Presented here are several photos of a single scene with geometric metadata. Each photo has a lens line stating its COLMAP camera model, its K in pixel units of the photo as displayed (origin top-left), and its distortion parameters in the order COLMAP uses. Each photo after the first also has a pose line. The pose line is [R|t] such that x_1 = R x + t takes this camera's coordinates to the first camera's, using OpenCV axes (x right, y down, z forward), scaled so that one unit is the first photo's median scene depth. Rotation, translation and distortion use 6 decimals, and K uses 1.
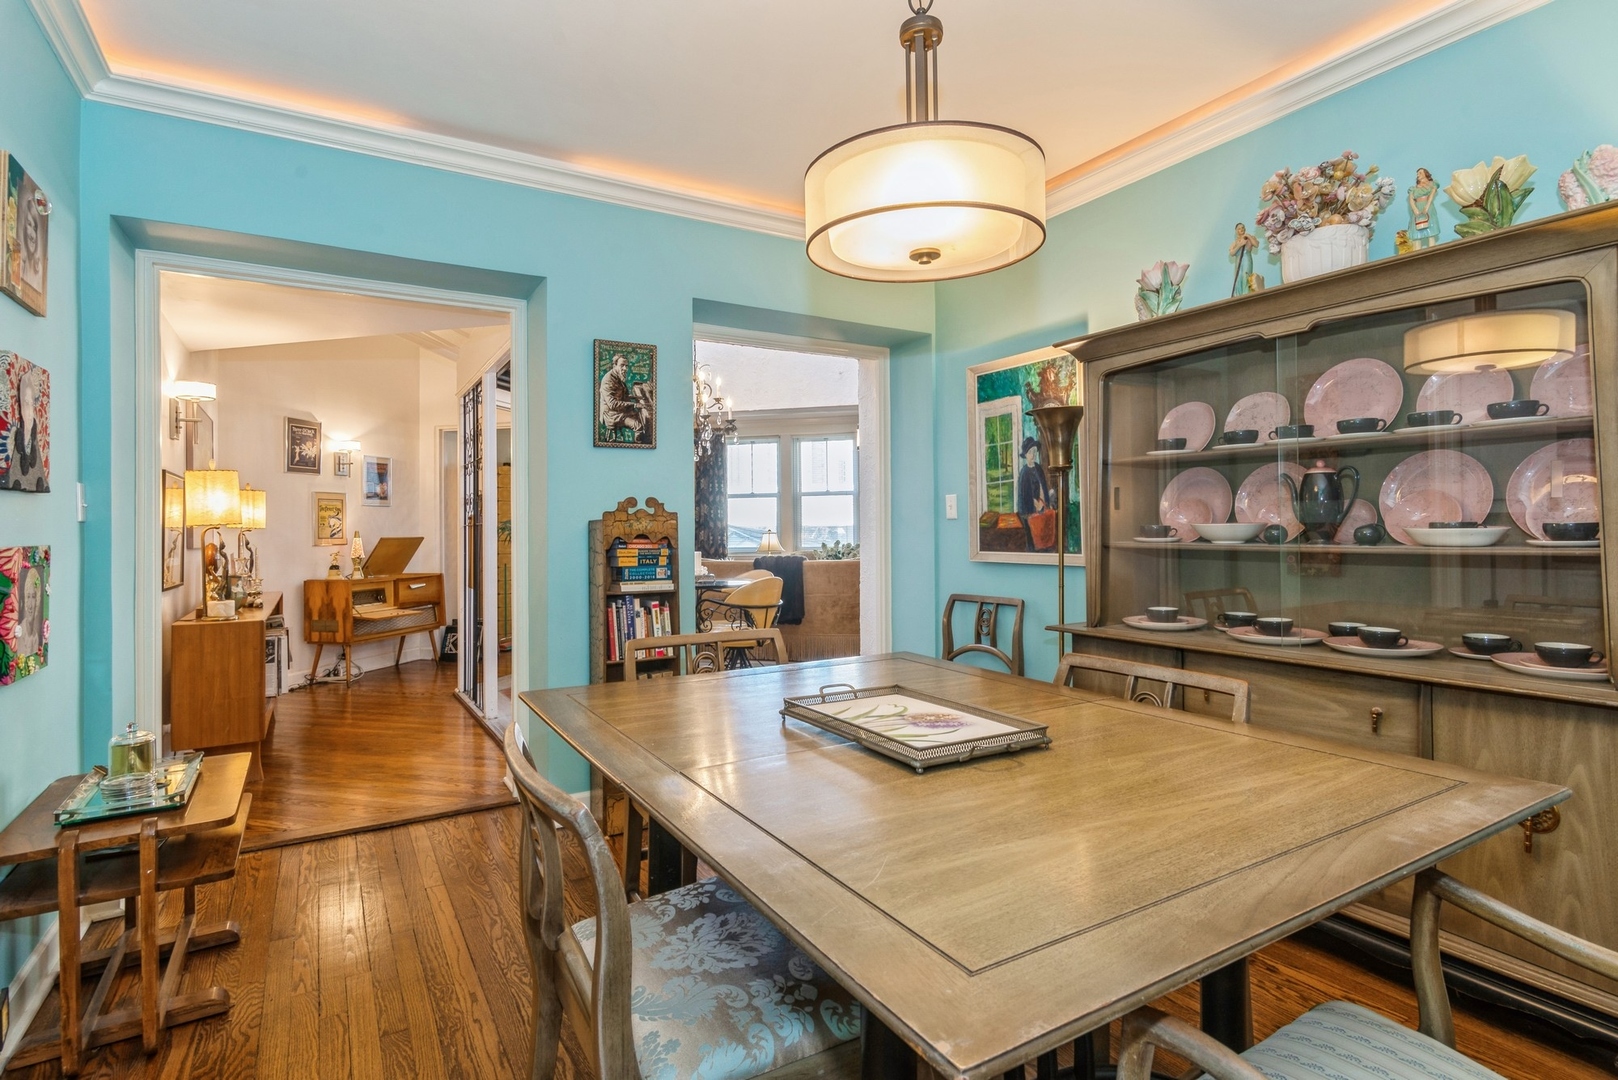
lens RADIAL K [[787.0, 0, 800.9], [0, 787.0, 518.5], [0, 0, 1]] dist [0.002340, 0.002484]
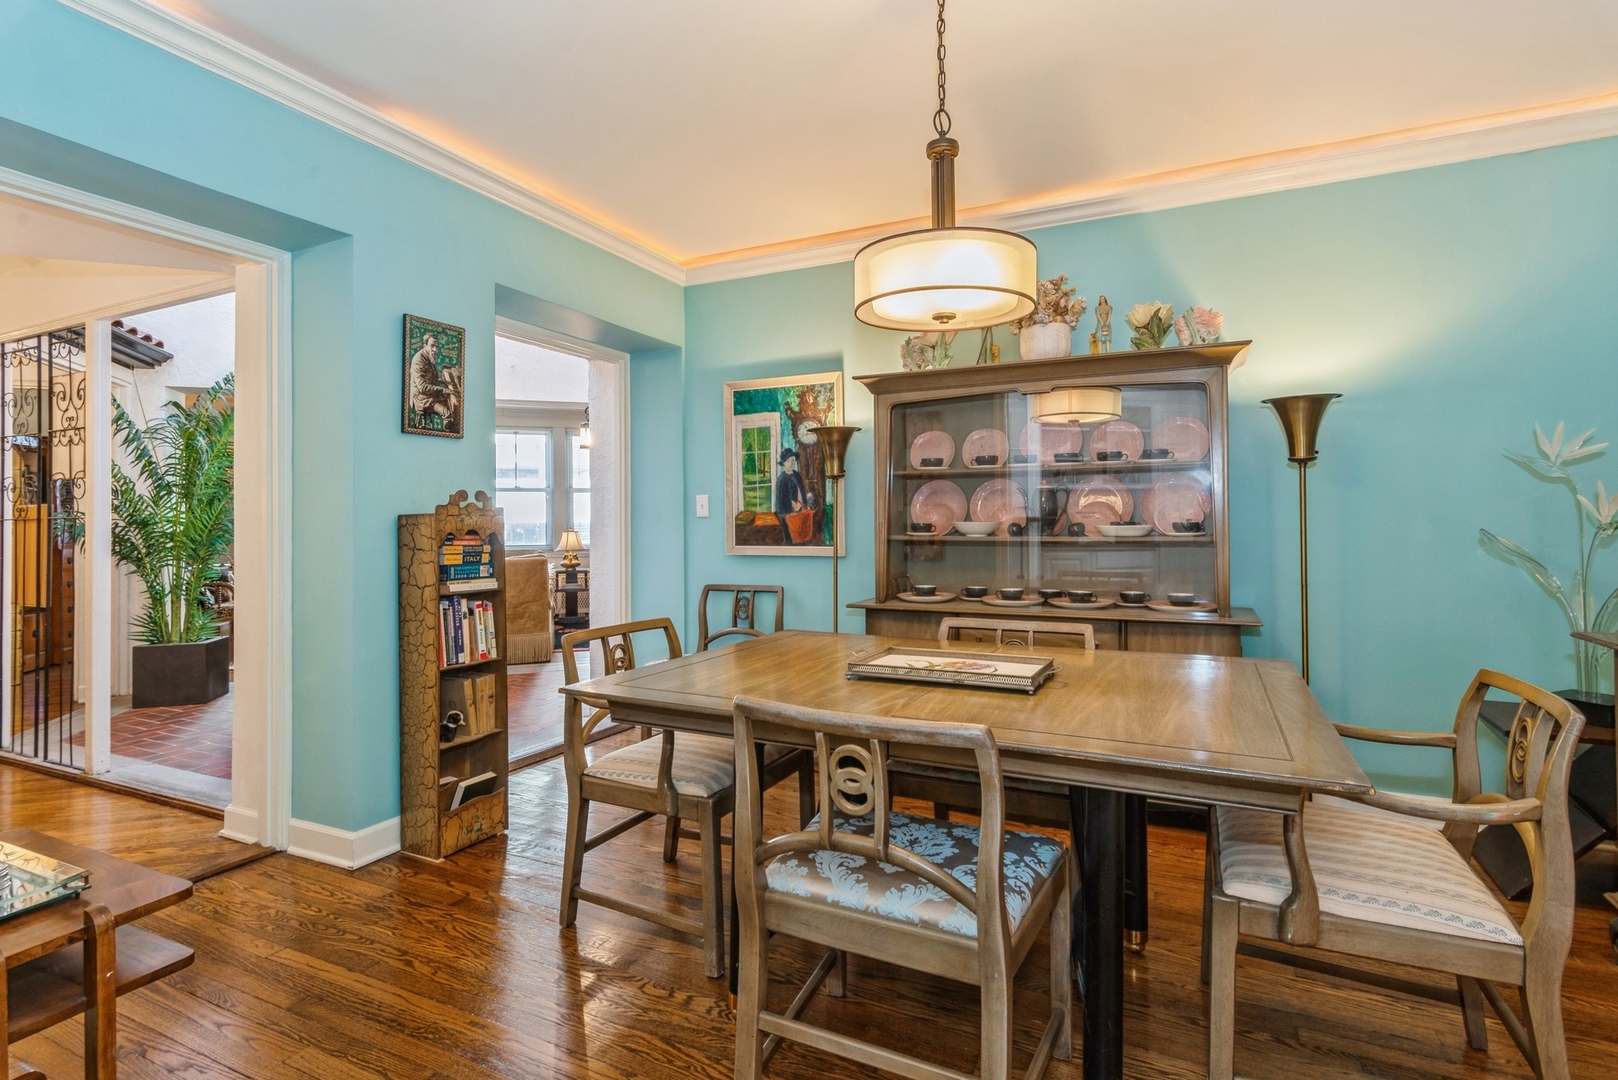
lens RADIAL K [[787.0, 0, 781.0], [0, 787.0, 517.9], [0, 0, 1]] dist [0.002340, 0.002484]
pose [[0.848163, 0.009214, 0.529655, -0.365874], [-0.008776, 0.999956, -0.003343, 0.005123], [-0.529663, -0.001813, 0.848206, 0.007558]]
